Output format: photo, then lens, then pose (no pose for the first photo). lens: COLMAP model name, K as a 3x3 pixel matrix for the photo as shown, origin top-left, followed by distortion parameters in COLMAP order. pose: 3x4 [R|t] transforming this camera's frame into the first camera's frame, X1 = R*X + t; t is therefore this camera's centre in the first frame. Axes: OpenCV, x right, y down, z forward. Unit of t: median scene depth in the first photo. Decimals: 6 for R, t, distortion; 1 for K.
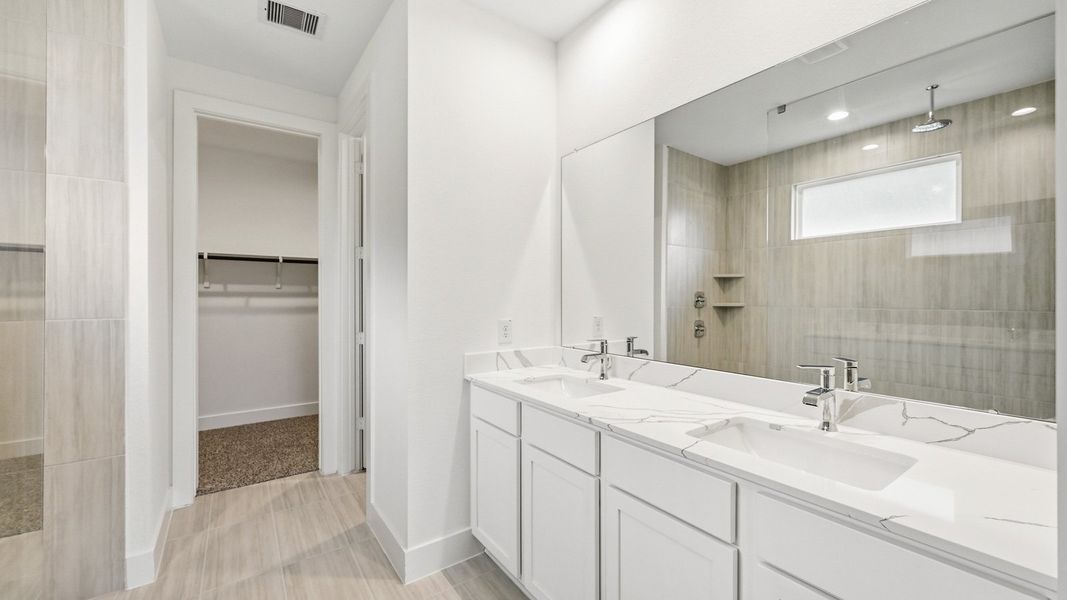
lens RADIAL K [[429.1, 0, 533.5], [0, 429.1, 300.0], [0, 0, 1]] dist [-0.000212, 0.000008]
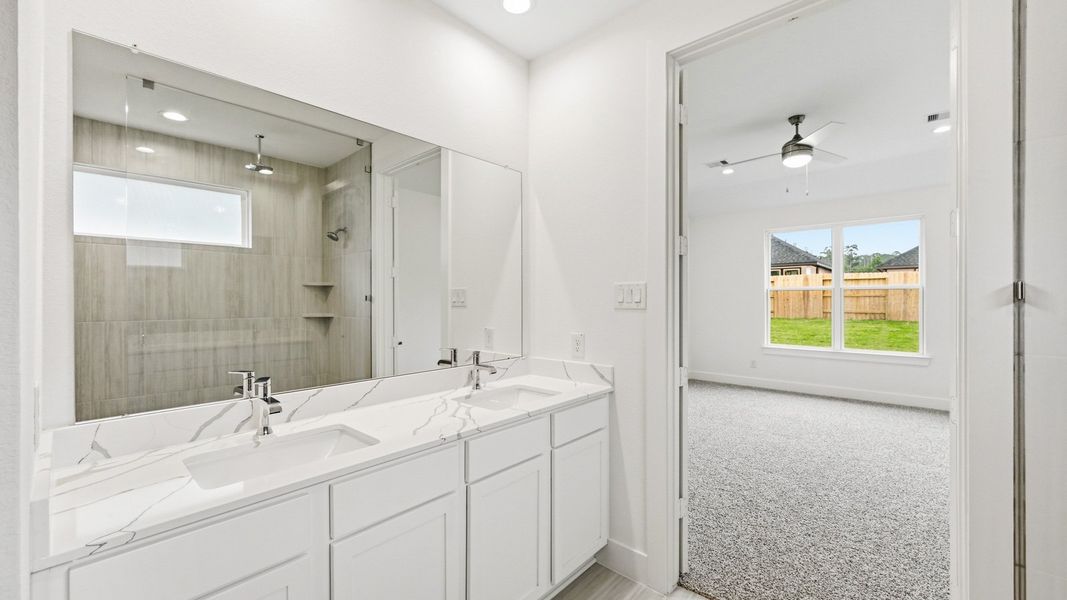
lens RADIAL K [[462.9, 0, 490.0], [0, 462.9, 298.9], [0, 0, 1]] dist [-0.000358, -0.000067]
pose [[-0.163197, 0.007287, 0.986567, -0.411678], [0.019023, 0.999810, -0.004238, -0.009596], [-0.986410, 0.018076, -0.163305, 0.495483]]
